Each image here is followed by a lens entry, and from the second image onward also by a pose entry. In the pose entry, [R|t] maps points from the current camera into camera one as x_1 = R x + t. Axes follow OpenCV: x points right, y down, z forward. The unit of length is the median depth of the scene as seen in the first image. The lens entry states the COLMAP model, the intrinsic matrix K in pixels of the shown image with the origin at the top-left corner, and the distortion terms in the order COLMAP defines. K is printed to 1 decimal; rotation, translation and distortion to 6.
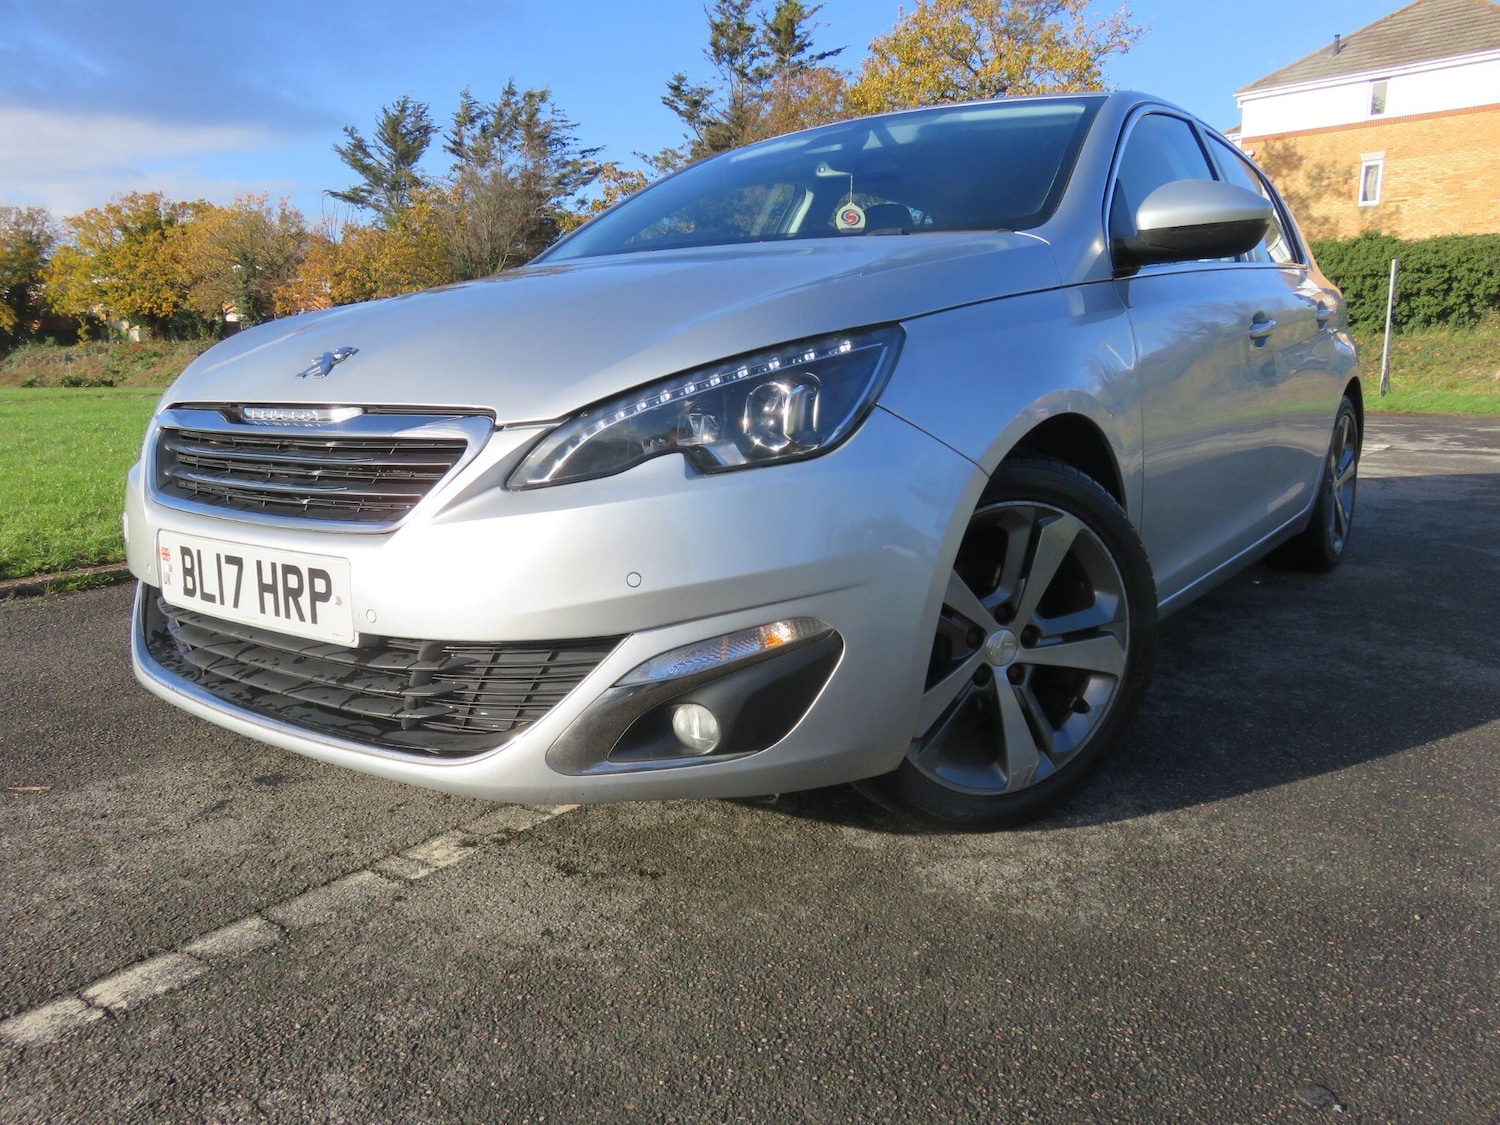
lens RADIAL K [[1138.7, 0, 746.1], [0, 1138.7, 564.3], [0, 0, 1]] dist [-0.015452, 0.013294]
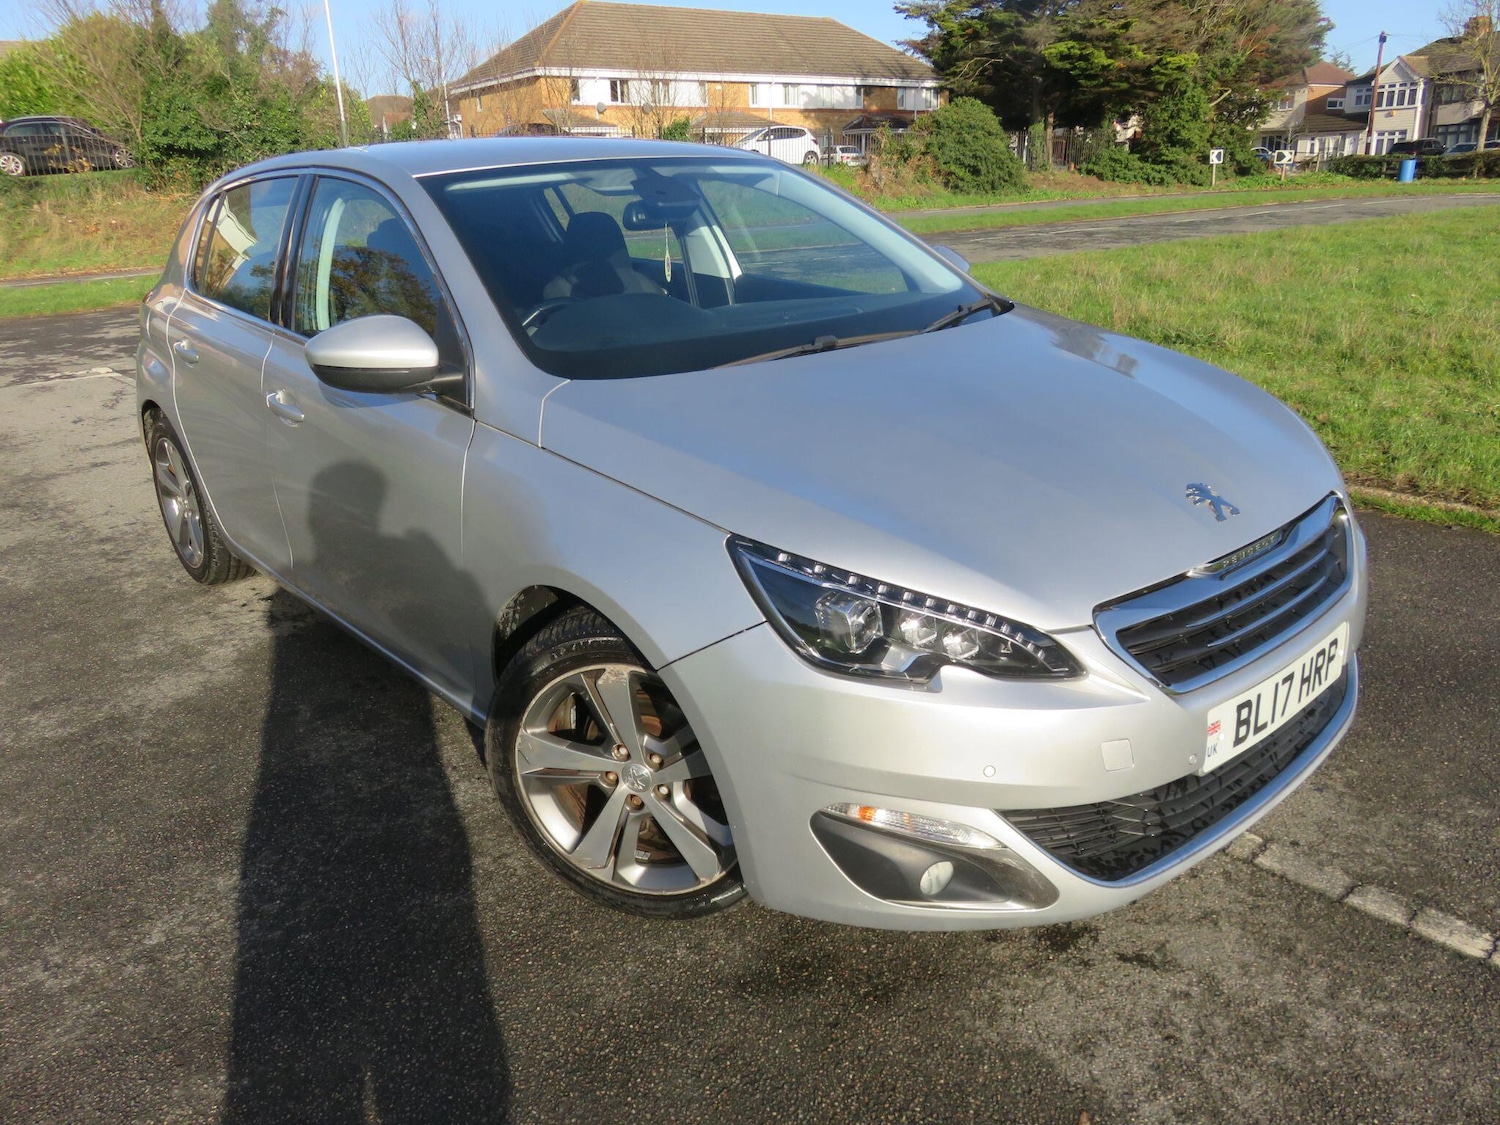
lens RADIAL K [[1141.6, 0, 748.0], [0, 1141.6, 563.7], [0, 0, 1]] dist [-0.013190, 0.009553]
pose [[0.204953, -0.320796, 0.924708, -1.411498], [0.210293, 0.937132, 0.278496, -0.493673], [-0.955914, 0.137381, 0.259529, 1.052574]]
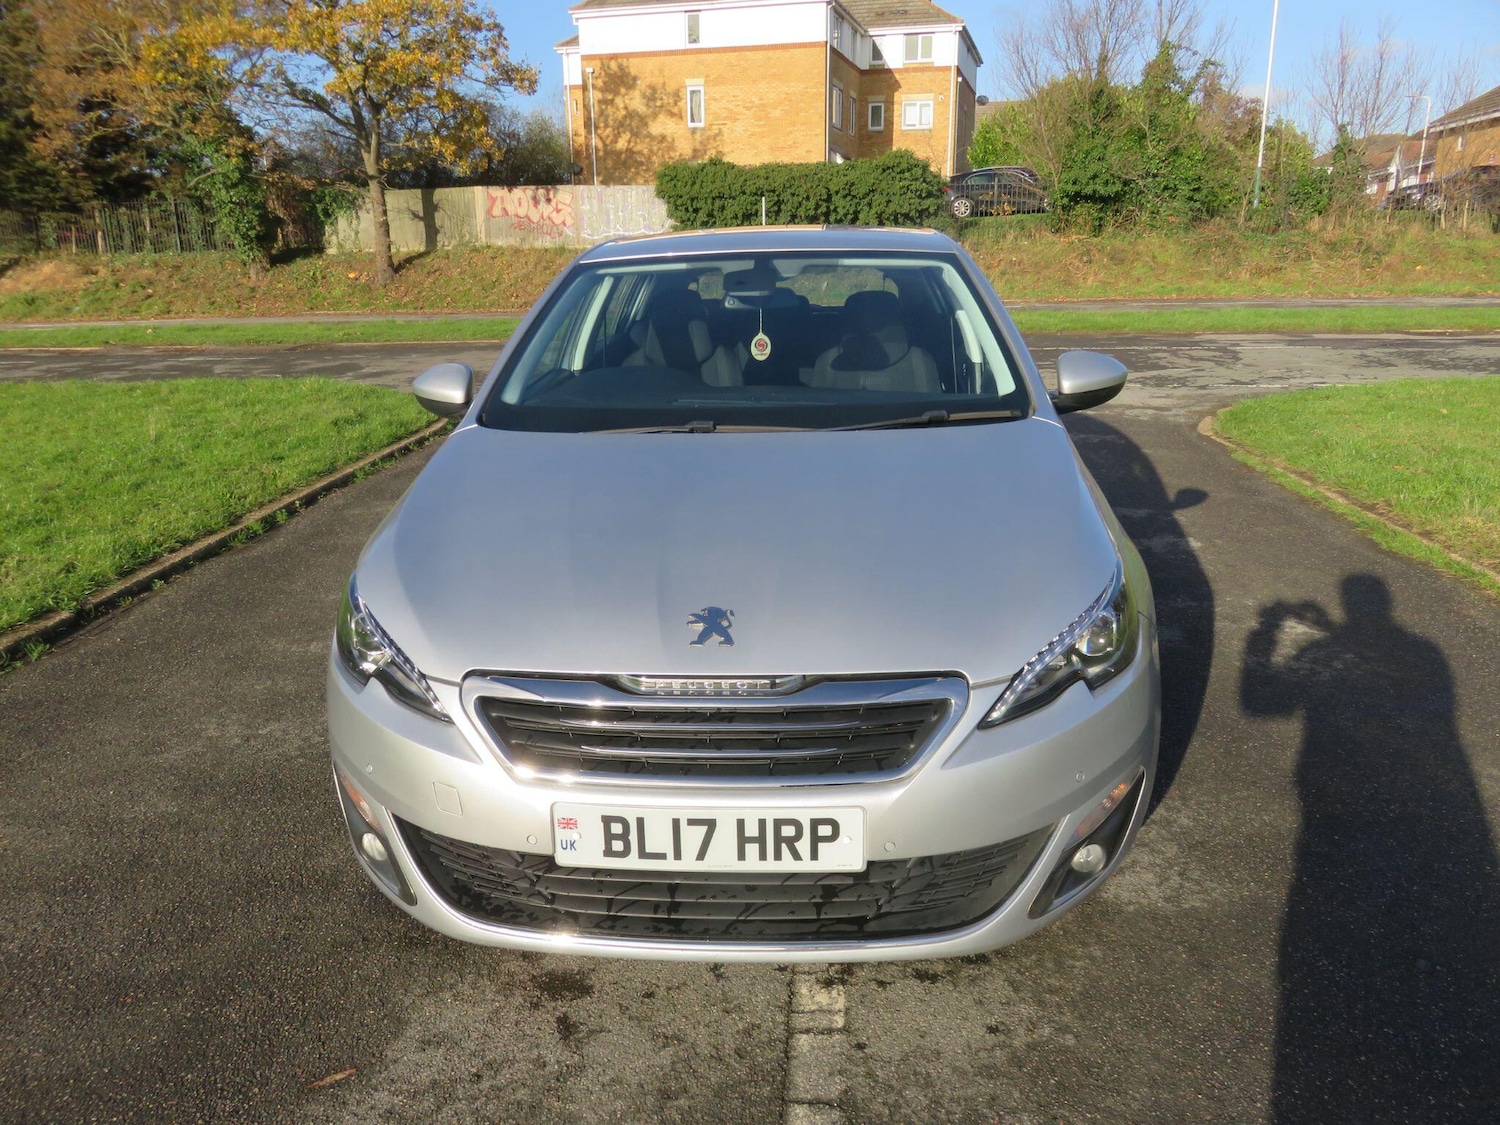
lens RADIAL K [[1142.5, 0, 746.6], [0, 1142.5, 565.4], [0, 0, 1]] dist [-0.015915, 0.014189]
pose [[0.843303, -0.157064, 0.513976, -0.834472], [0.109219, 0.986471, 0.122253, -0.343563], [-0.526224, -0.046961, 0.849048, 0.011097]]
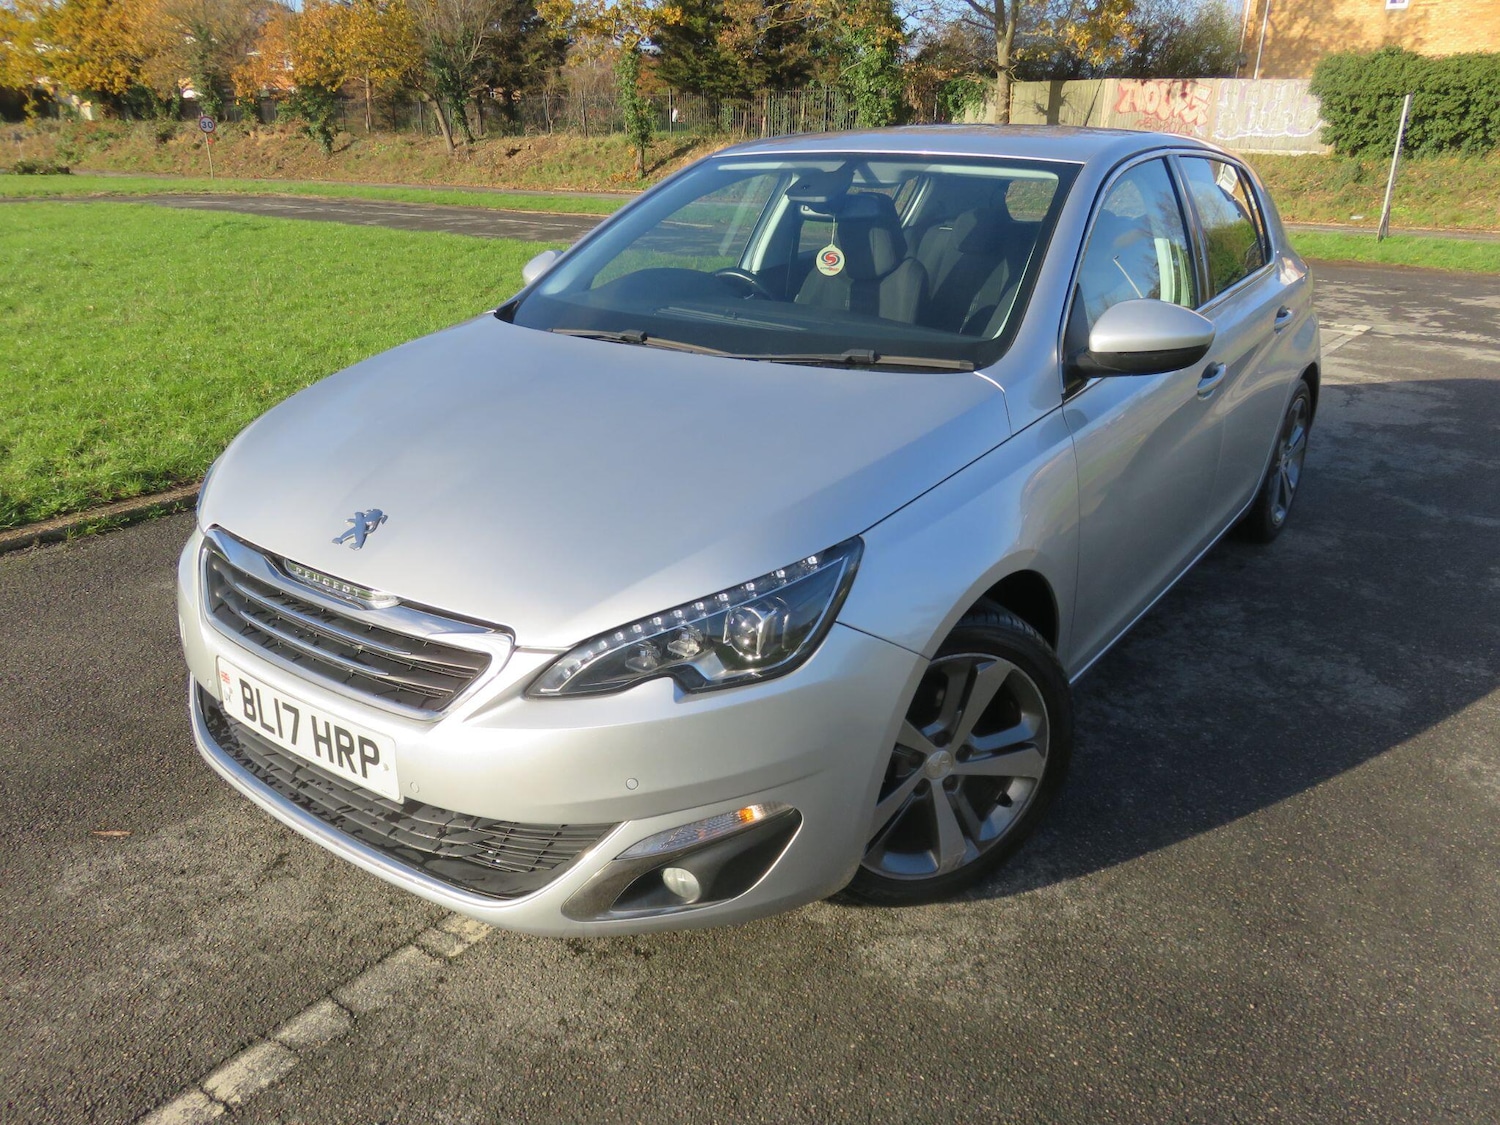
lens RADIAL K [[1142.5, 0, 746.6], [0, 1142.5, 565.4], [0, 0, 1]] dist [-0.015915, 0.014189]
pose [[0.999775, 0.014477, 0.015534, 0.001922], [-0.017030, 0.983637, 0.179357, -0.324031], [-0.012683, -0.179581, 0.983661, -0.126286]]
